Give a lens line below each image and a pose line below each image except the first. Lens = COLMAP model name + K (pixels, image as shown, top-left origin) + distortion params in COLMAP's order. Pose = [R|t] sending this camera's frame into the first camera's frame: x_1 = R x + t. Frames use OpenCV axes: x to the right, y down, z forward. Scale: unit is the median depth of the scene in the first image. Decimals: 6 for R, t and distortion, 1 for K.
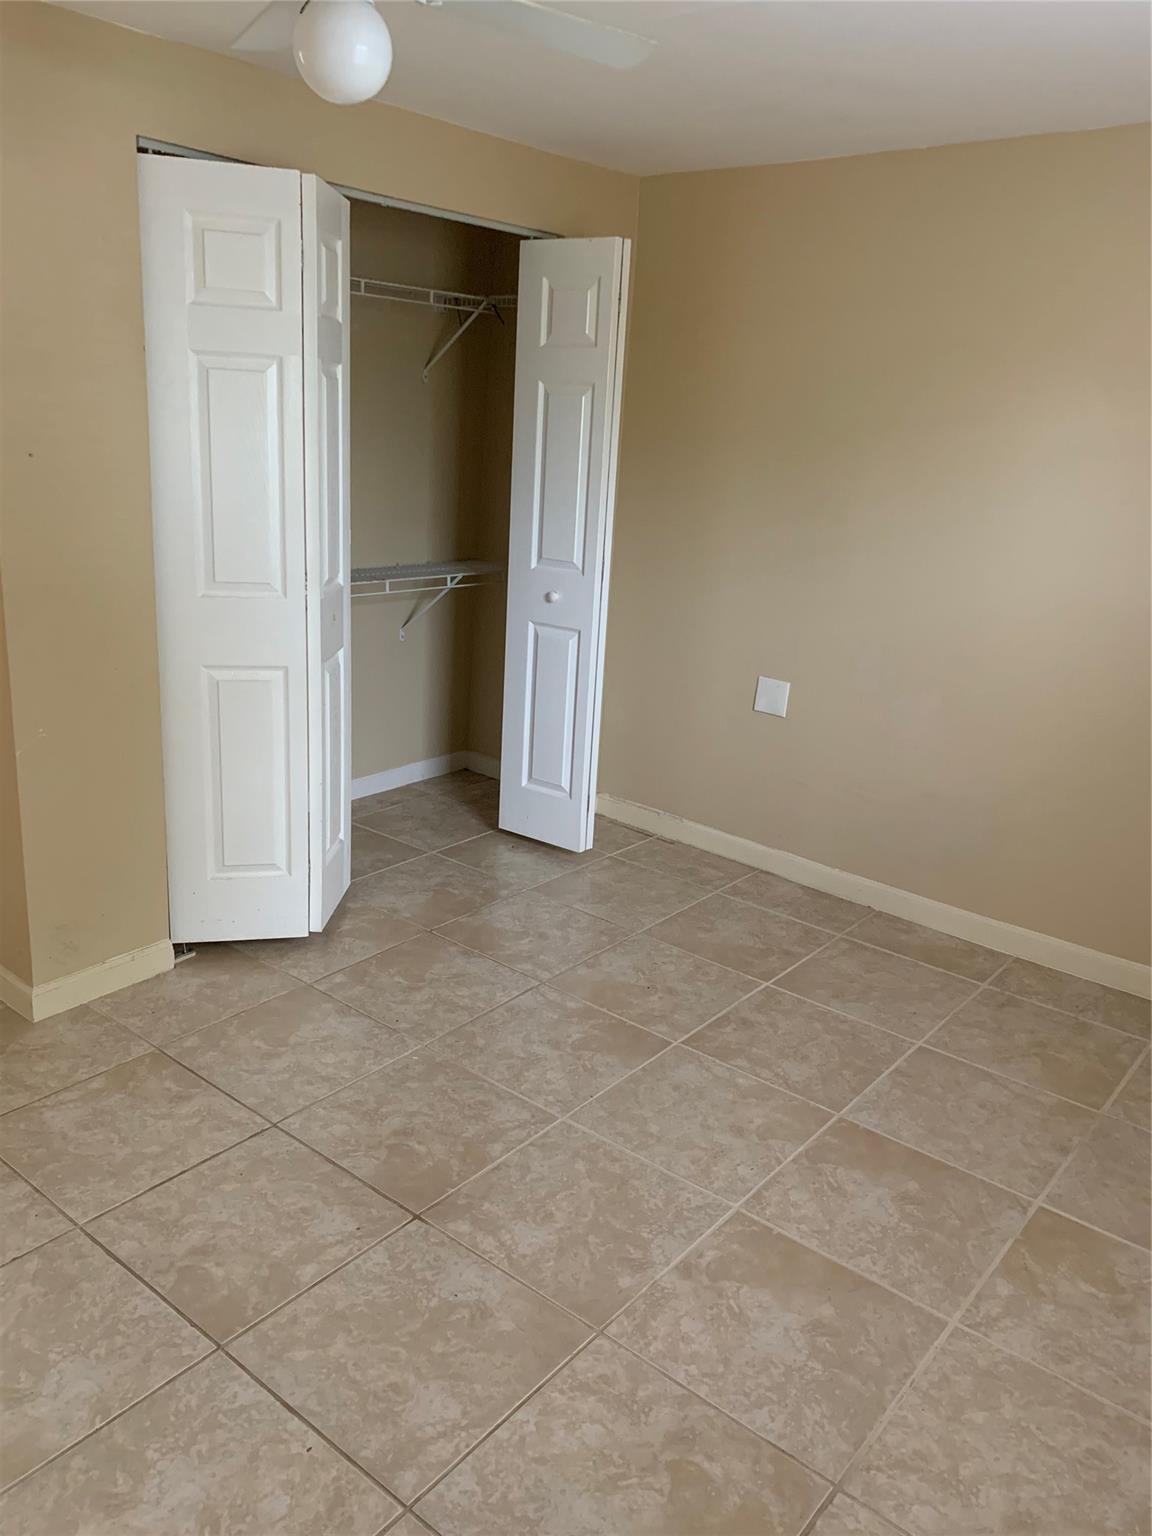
lens RADIAL K [[1176.4, 0, 576.0], [0, 1176.4, 768.0], [0, 0, 1]] dist [0.004604, 0.001266]
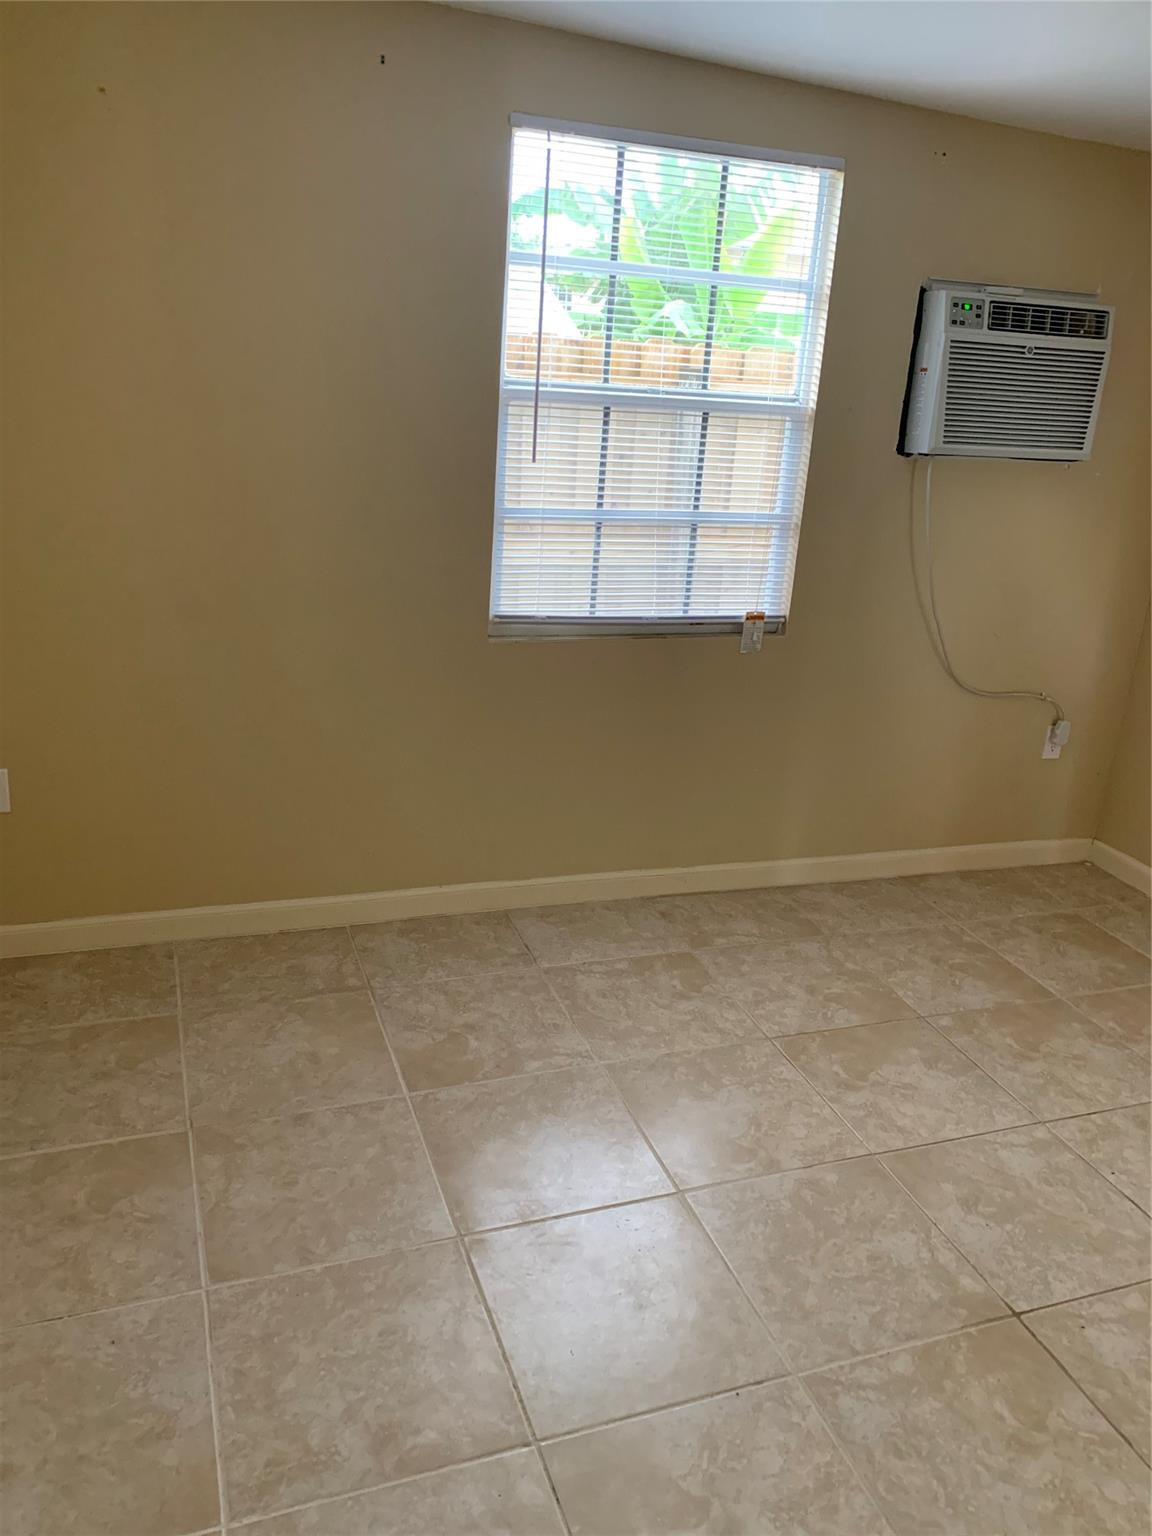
lens RADIAL K [[1176.4, 0, 576.0], [0, 1176.4, 768.0], [0, 0, 1]] dist [0.004604, 0.001266]
pose [[-0.850797, -0.281054, 0.444019, -0.131921], [0.039410, 0.808450, 0.587245, -0.514877], [-0.524014, 0.517125, -0.676750, 1.584360]]
